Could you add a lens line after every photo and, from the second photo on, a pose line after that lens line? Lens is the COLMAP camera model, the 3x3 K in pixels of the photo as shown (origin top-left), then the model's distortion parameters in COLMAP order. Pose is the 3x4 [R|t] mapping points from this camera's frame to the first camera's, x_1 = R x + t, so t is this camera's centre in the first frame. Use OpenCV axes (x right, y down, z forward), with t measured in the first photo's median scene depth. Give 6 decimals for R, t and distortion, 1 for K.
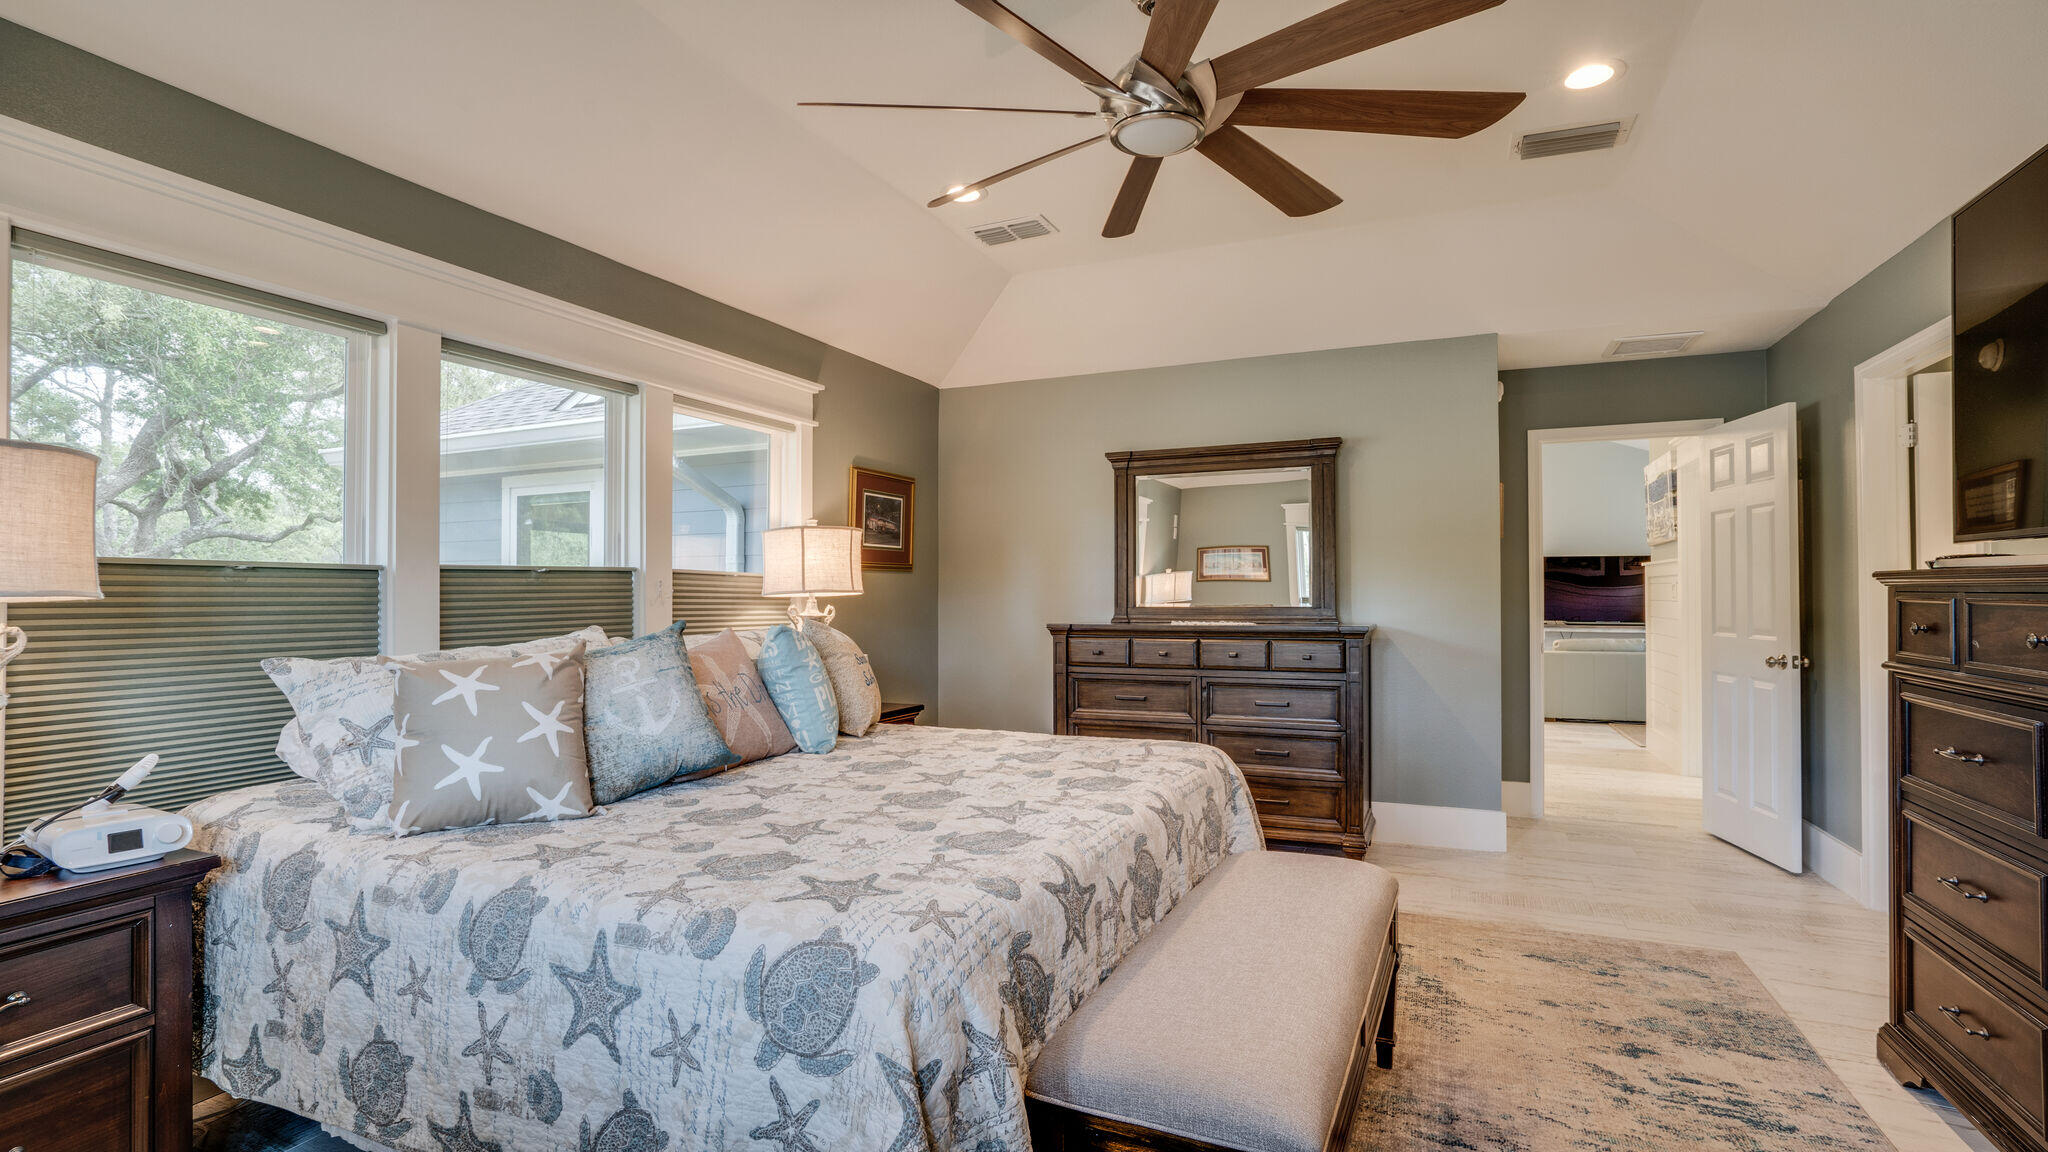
lens RADIAL K [[963.2, 0, 1024.0], [0, 963.2, 576.0], [0, 0, 1]] dist [-0.060561, 0.035239]
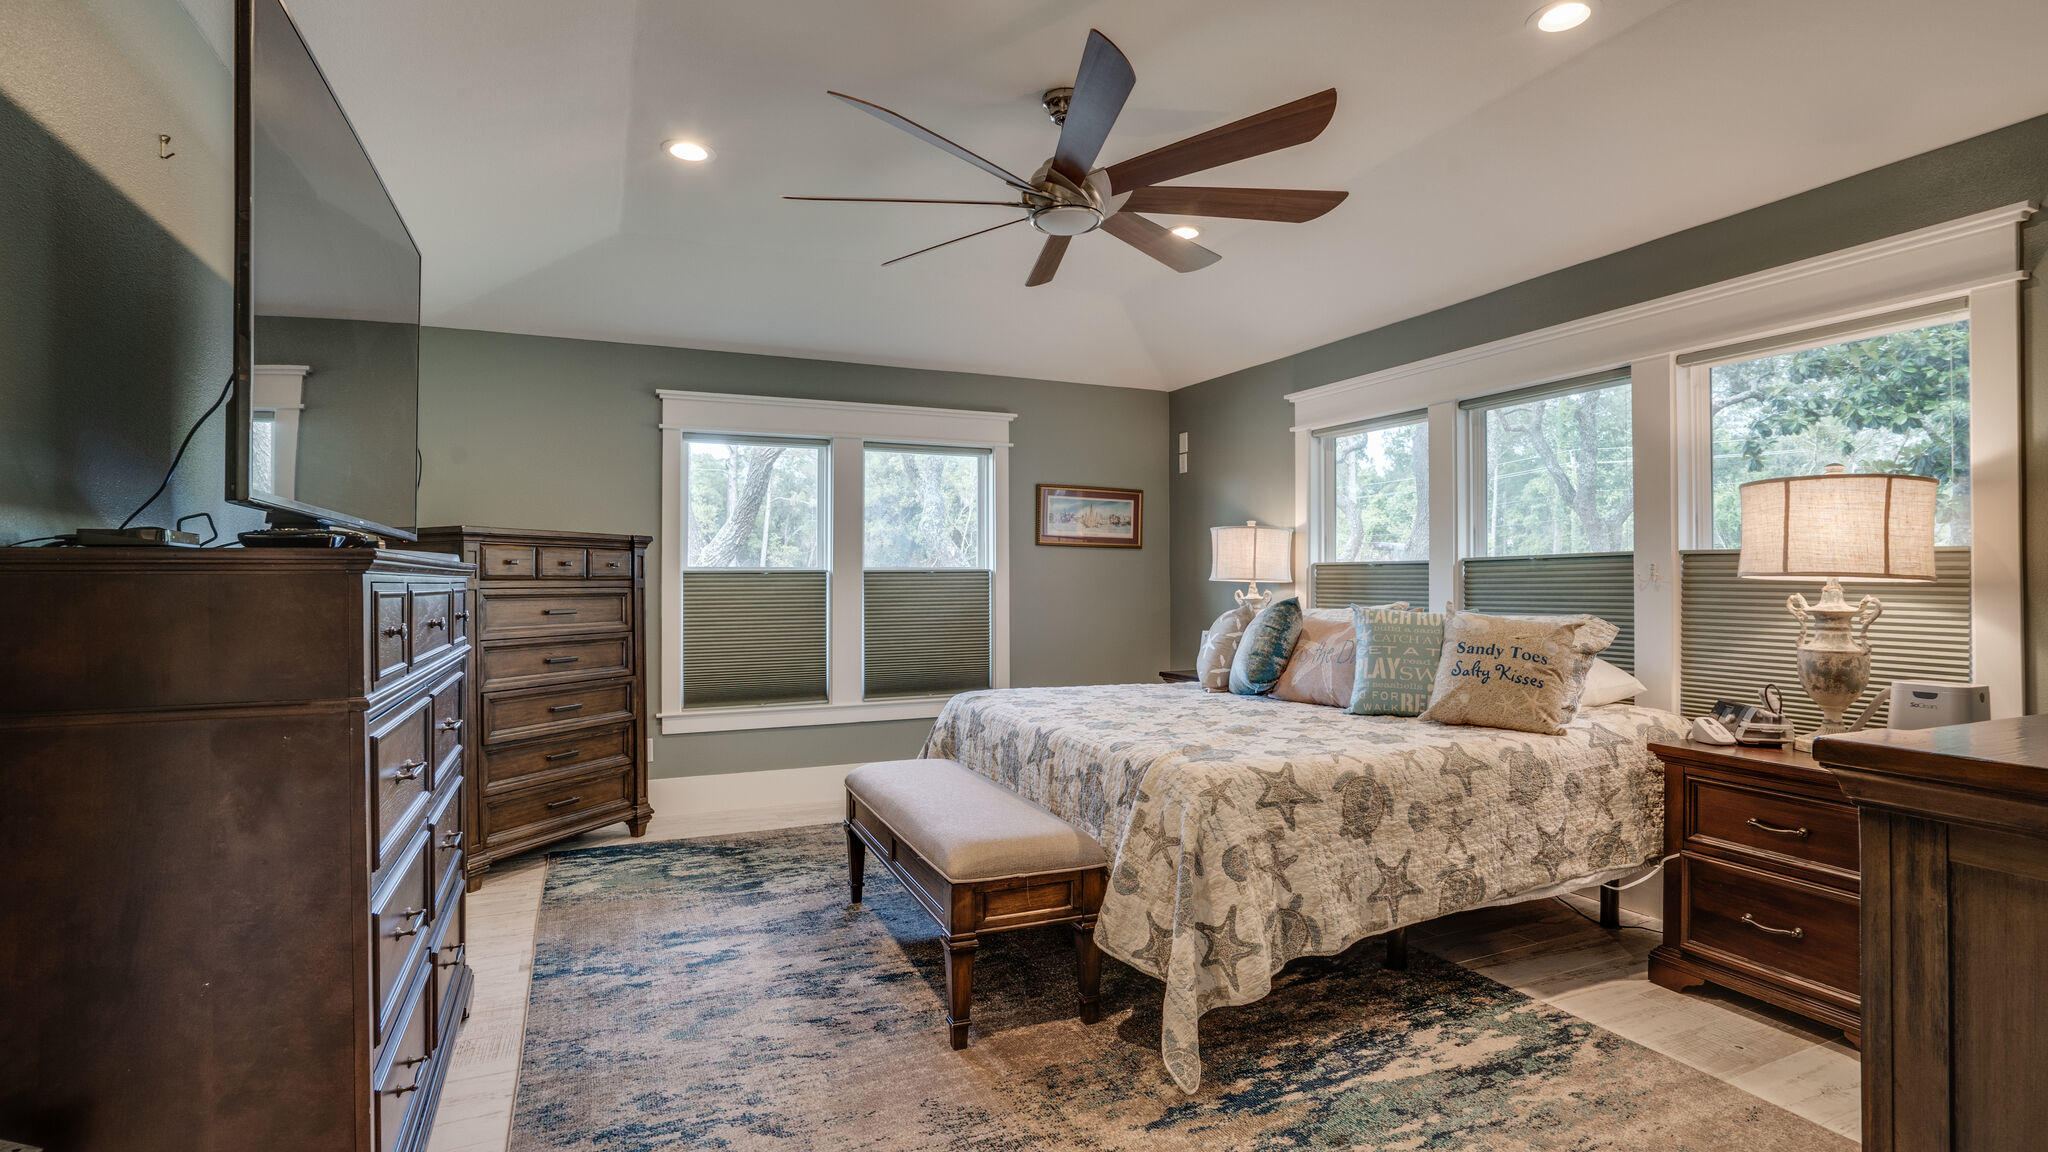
lens RADIAL K [[945.1, 0, 1024.0], [0, 945.1, 576.0], [0, 0, 1]] dist [-0.060061, 0.031572]
pose [[-0.658610, 0.004344, -0.752472, 0.717325], [0.020802, 0.999706, -0.012435, 0.016063], [0.752197, -0.023843, -0.658507, 1.137258]]
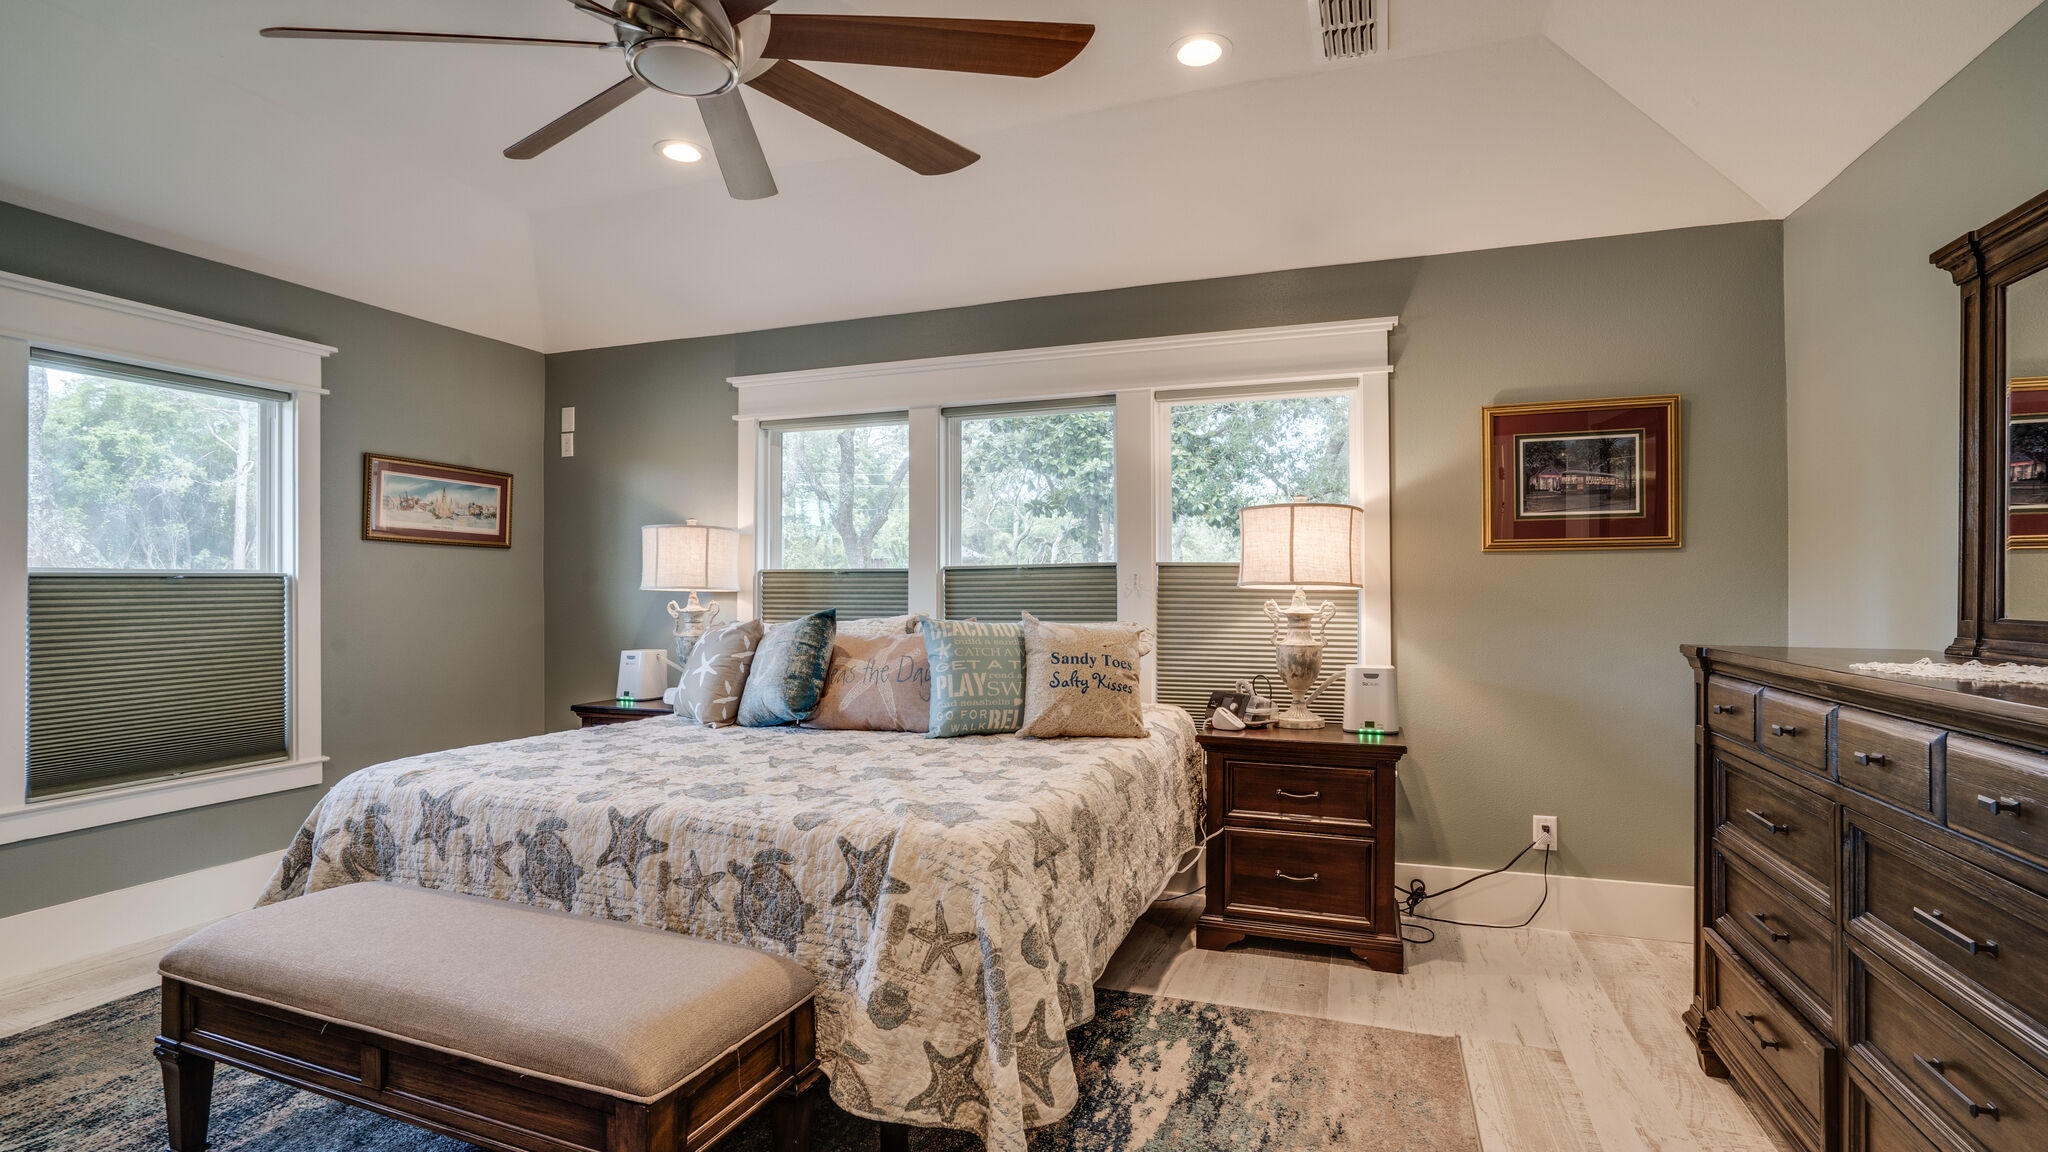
lens RADIAL K [[939.9, 0, 1020.4], [0, 939.9, 585.8], [0, 0, 1]] dist [-0.058413, 0.032477]
pose [[0.072724, 0.005320, -0.997338, 0.647550], [0.021829, 0.999738, 0.006924, 0.008654], [0.997113, -0.022274, 0.072588, 0.797558]]
